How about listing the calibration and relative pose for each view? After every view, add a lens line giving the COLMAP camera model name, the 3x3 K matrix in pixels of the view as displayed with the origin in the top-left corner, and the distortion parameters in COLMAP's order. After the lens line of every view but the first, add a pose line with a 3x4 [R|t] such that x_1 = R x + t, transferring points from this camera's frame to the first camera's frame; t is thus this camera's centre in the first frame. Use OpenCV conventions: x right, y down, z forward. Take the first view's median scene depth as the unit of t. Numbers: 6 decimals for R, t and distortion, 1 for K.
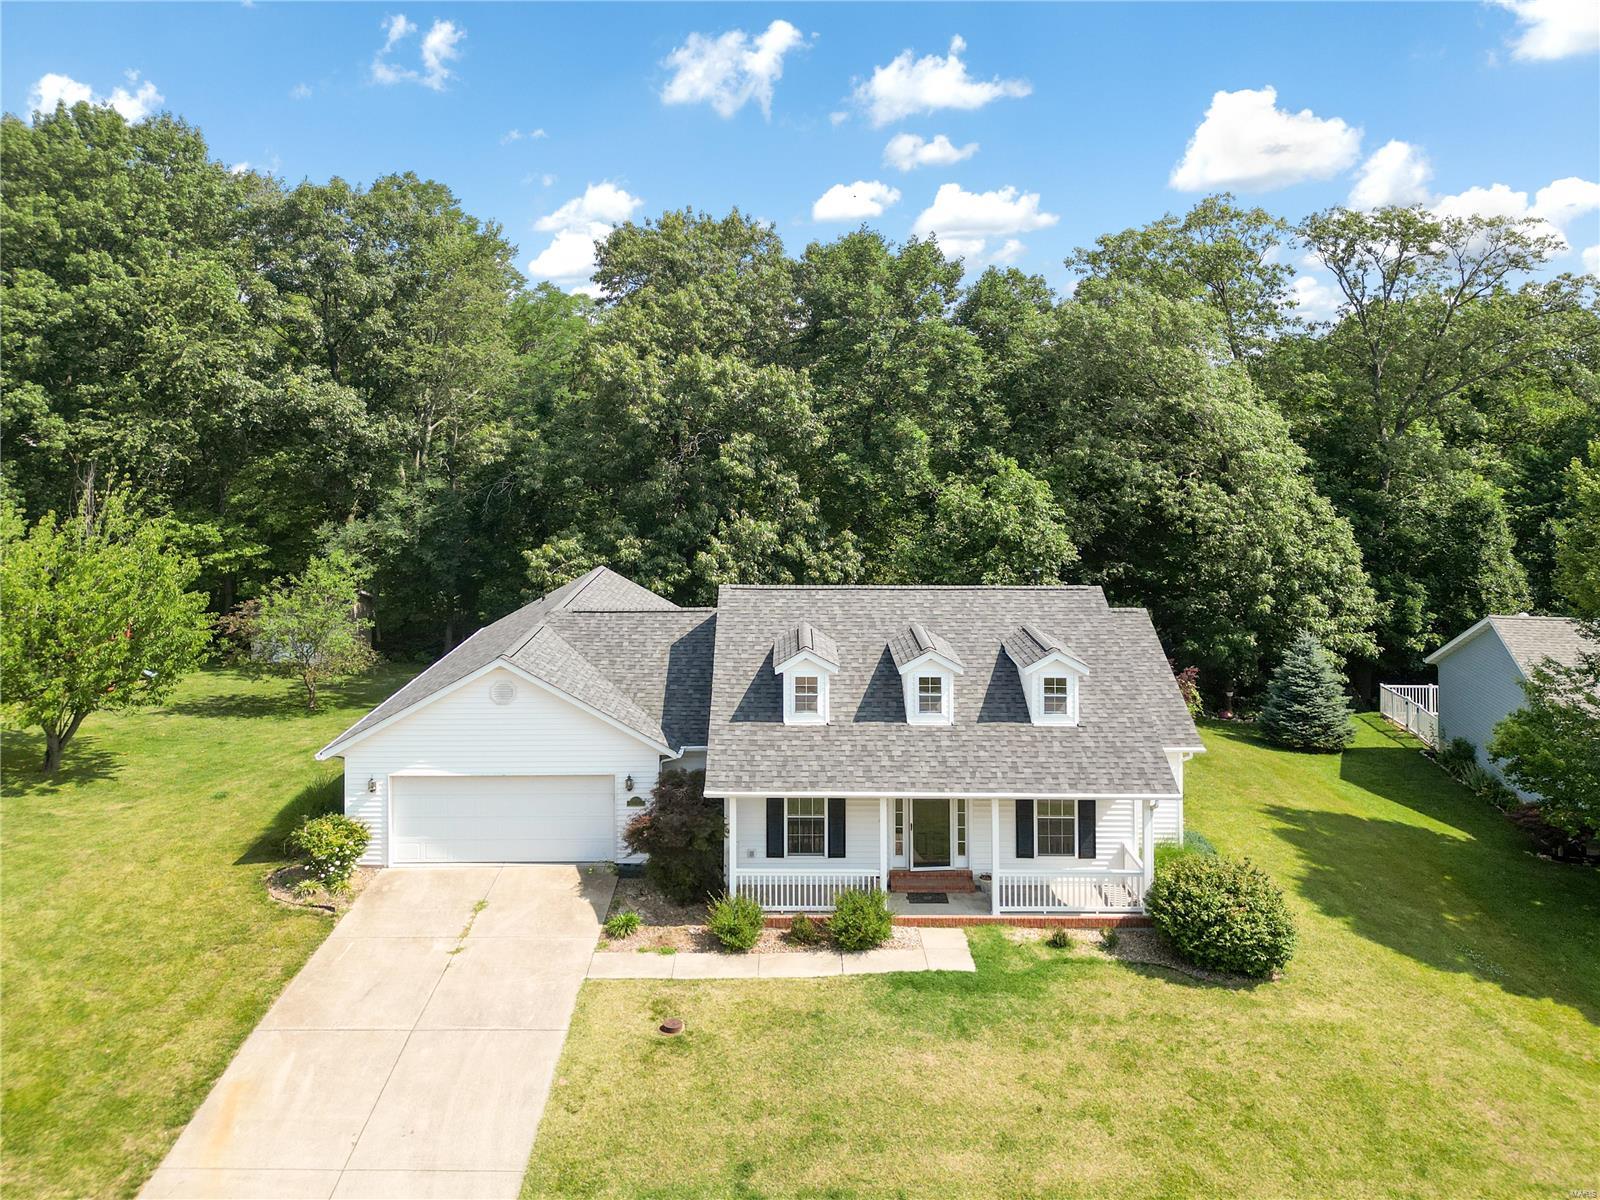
lens RADIAL K [[1210.7, 0, 797.3], [0, 1210.7, 351.0], [0, 0, 1]] dist [0.033771, -0.016046]
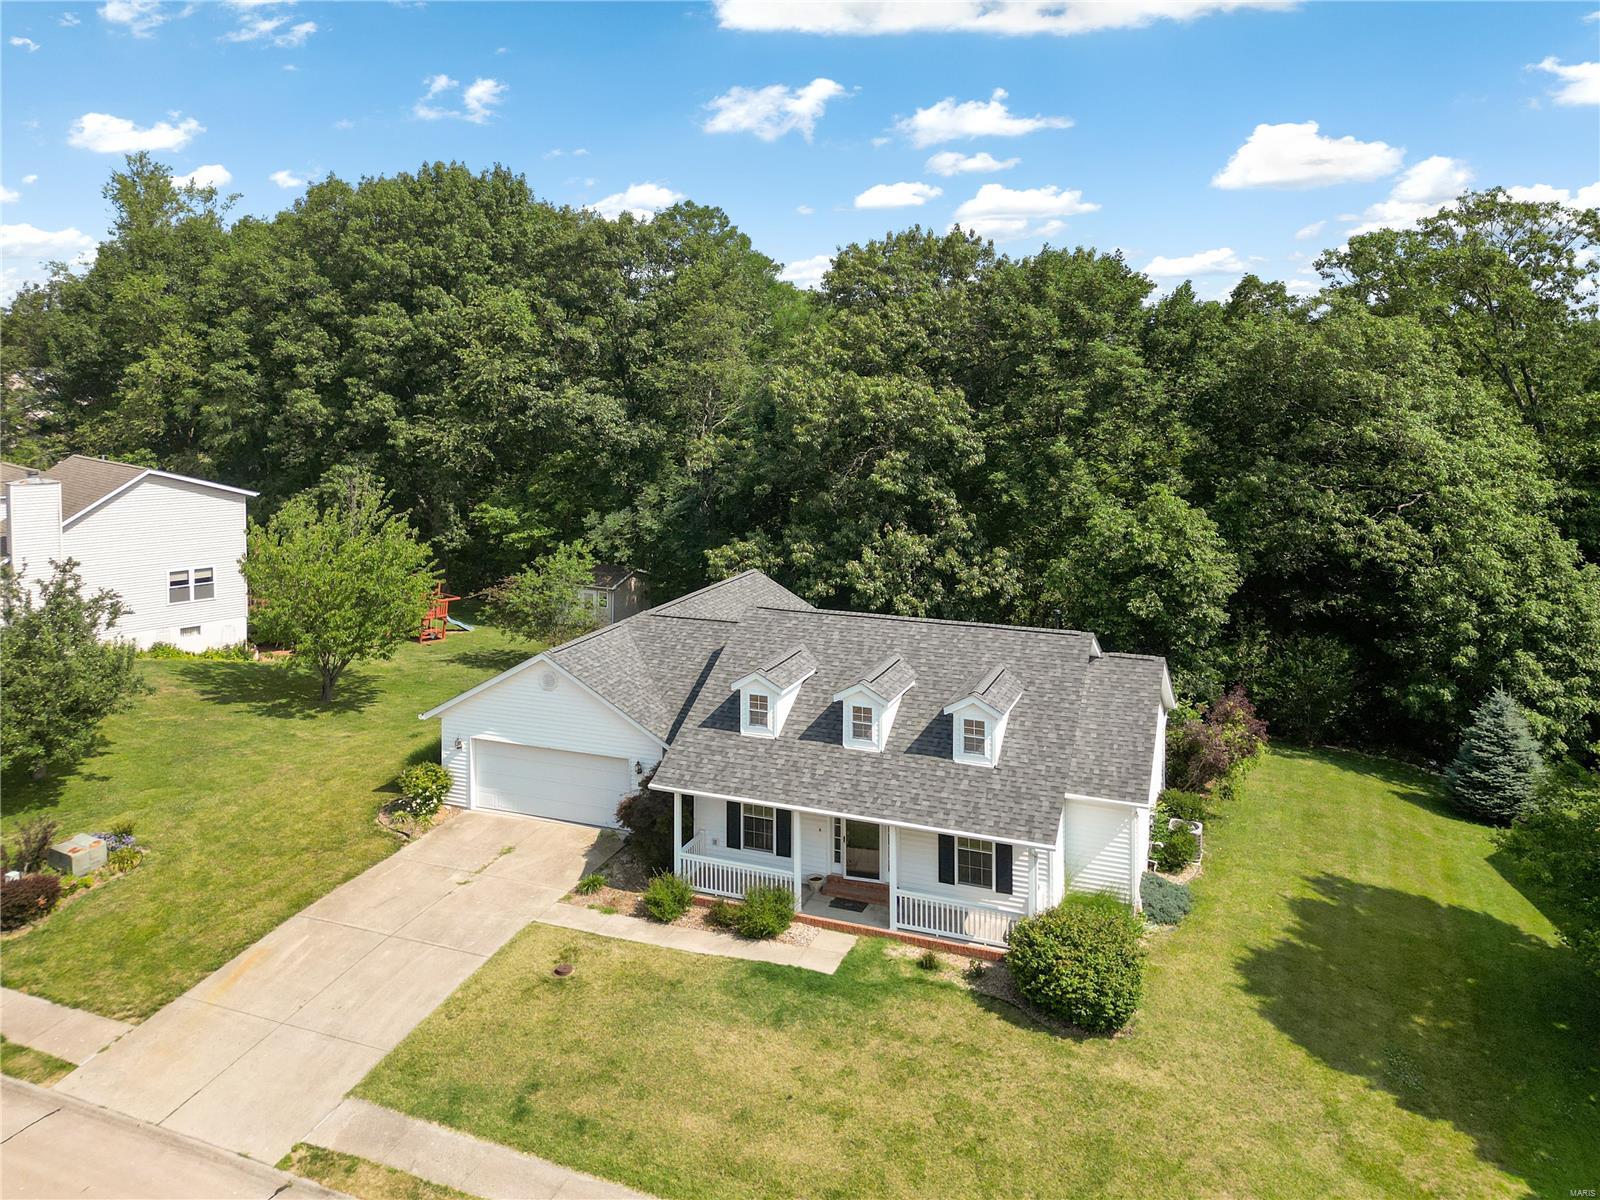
lens RADIAL K [[1210.7, 0, 797.3], [0, 1210.7, 351.0], [0, 0, 1]] dist [0.033771, -0.016046]
pose [[0.928418, -0.002331, -0.371531, 0.464417], [0.011843, 0.999658, 0.023322, -0.080071], [0.371350, -0.026053, 0.928128, -0.034353]]
